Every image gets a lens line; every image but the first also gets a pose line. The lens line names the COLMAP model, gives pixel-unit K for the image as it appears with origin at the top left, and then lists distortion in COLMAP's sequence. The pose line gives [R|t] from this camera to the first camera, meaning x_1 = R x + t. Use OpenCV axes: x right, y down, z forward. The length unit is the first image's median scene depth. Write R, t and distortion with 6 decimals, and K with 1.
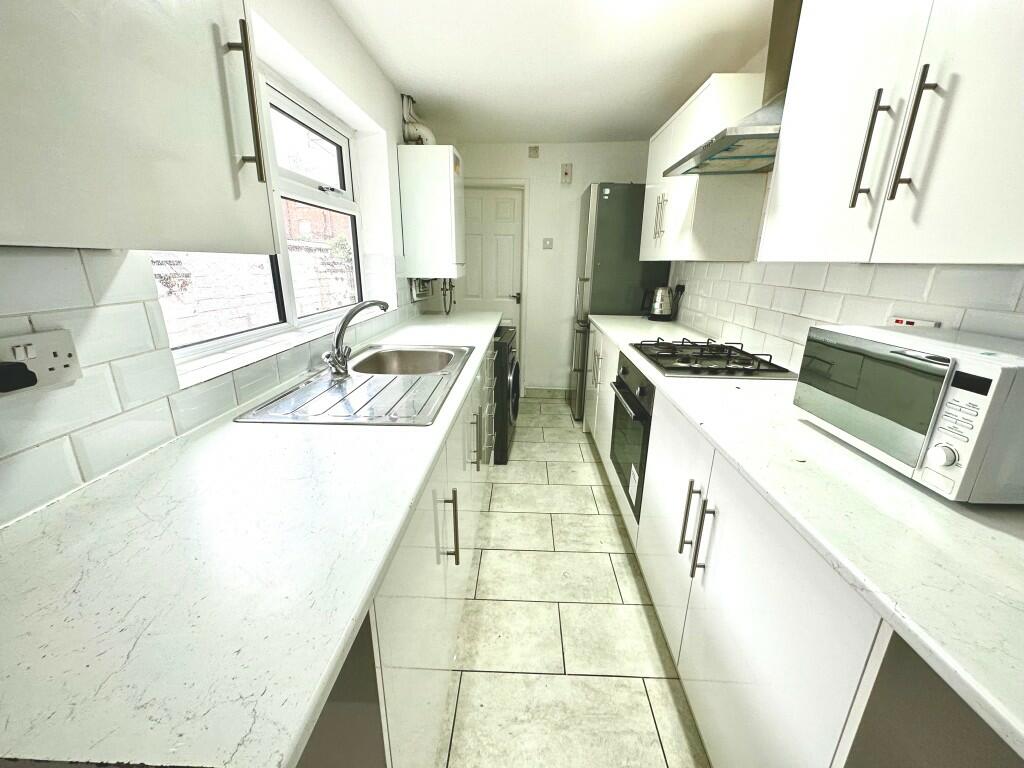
lens RADIAL K [[407.3, 0, 510.4], [0, 407.3, 381.9], [0, 0, 1]] dist [0.000680, -0.000090]
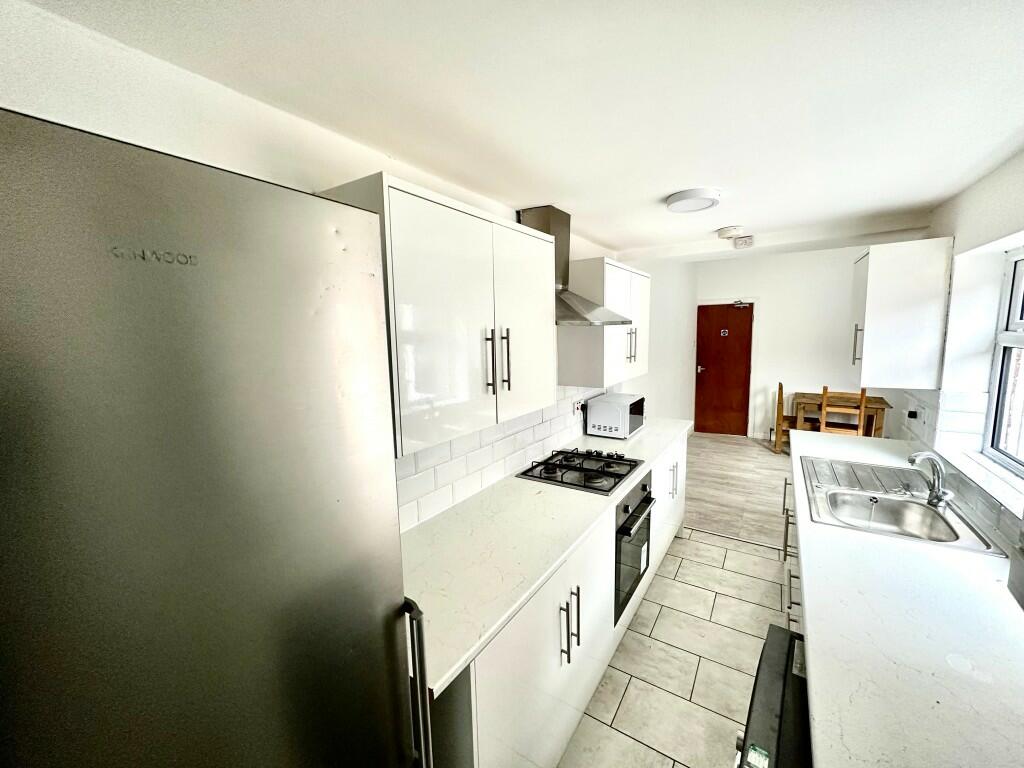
lens RADIAL K [[407.3, 0, 512.3], [0, 407.3, 383.1], [0, 0, 1]] dist [0.000680, -0.000090]
pose [[-0.857392, -0.059278, 0.511238, 0.022062], [0.158683, 0.914502, 0.372163, -0.593910], [-0.489589, 0.400215, -0.774681, 1.465399]]
